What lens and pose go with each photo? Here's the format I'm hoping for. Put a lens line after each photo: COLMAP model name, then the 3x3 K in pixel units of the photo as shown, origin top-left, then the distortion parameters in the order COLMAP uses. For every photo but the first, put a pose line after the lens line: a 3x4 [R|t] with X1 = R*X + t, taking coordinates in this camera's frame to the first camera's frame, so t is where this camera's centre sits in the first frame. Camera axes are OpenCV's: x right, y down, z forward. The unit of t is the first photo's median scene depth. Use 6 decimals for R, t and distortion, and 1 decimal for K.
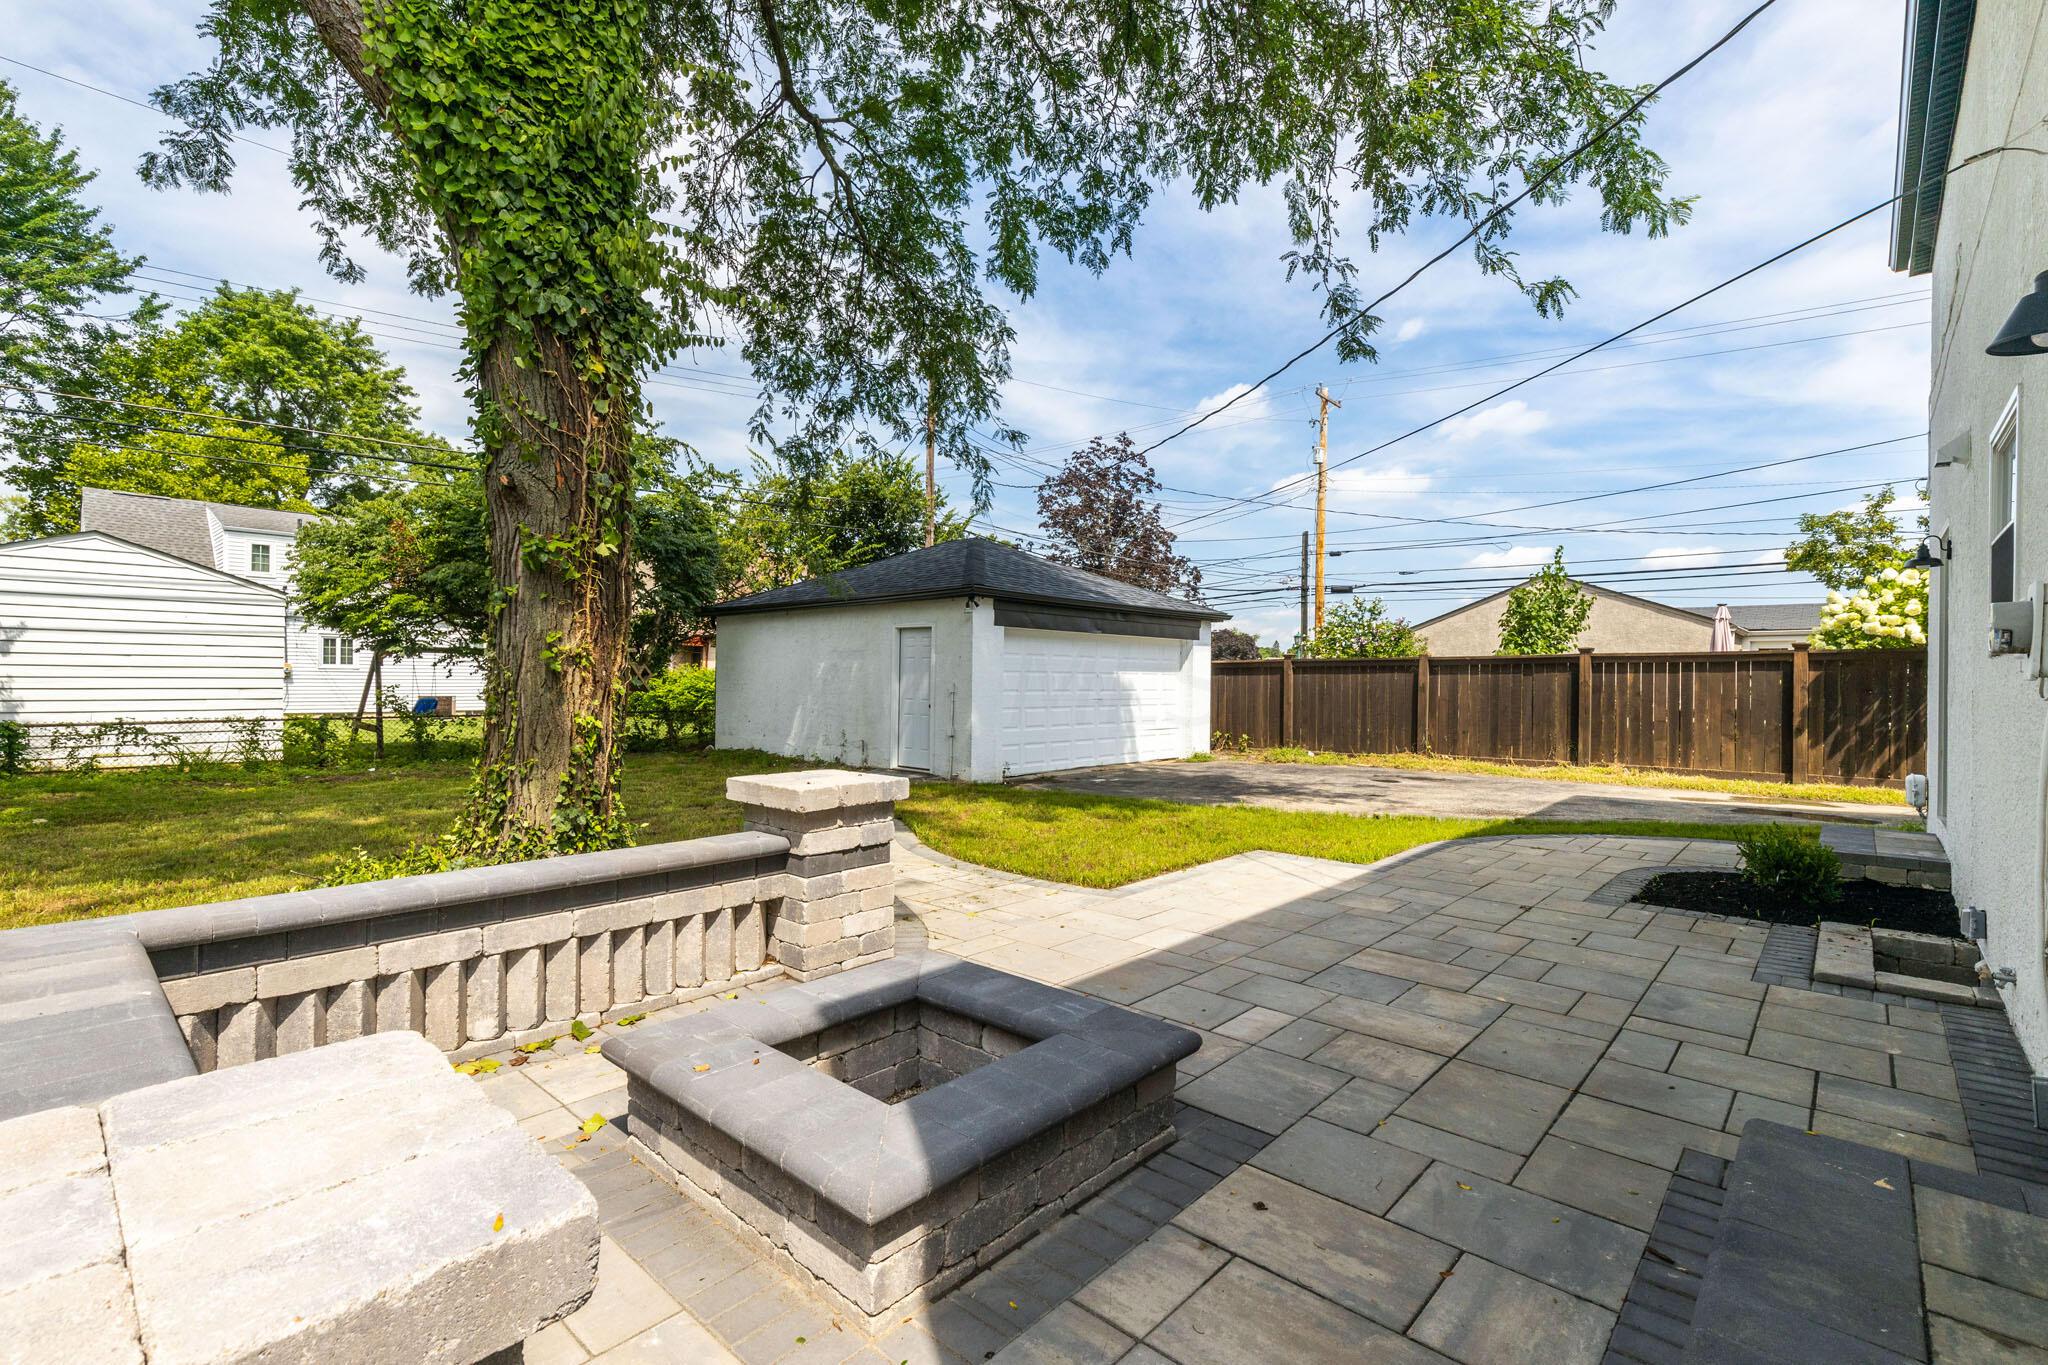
lens RADIAL K [[919.1, 0, 1023.4], [0, 919.1, 683.6], [0, 0, 1]] dist [0.007383, 0.000390]
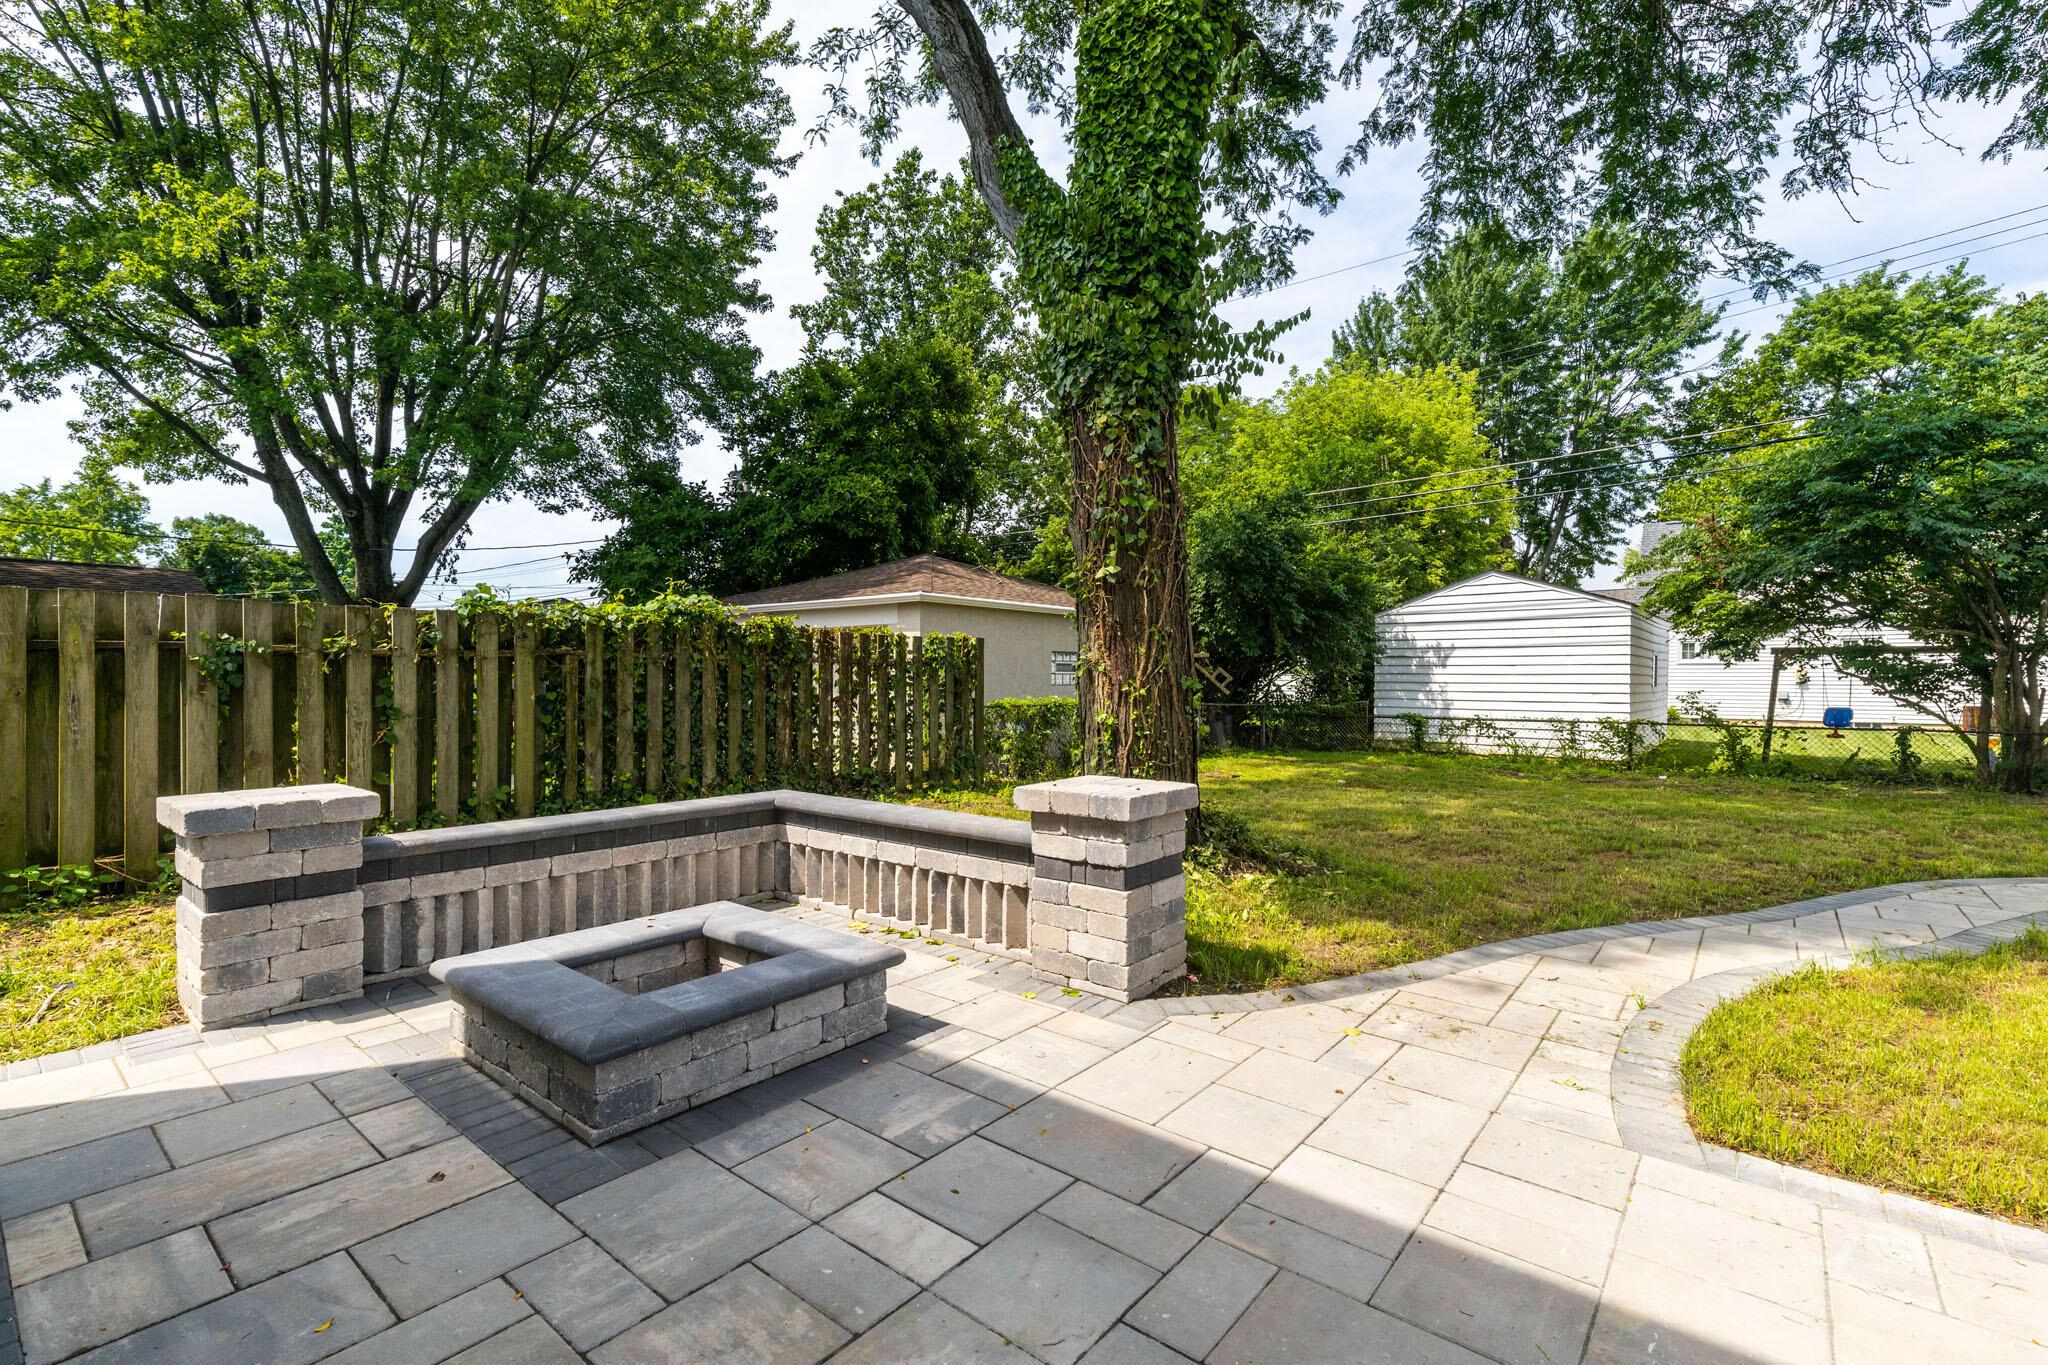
lens RADIAL K [[919.1, 0, 1027.7], [0, 919.1, 678.5], [0, 0, 1]] dist [0.007383, 0.000390]
pose [[0.050835, -0.004865, -0.998695, 0.256849], [-0.008280, 0.999952, -0.005292, -0.001001], [0.998673, 0.008538, 0.050792, 0.307396]]
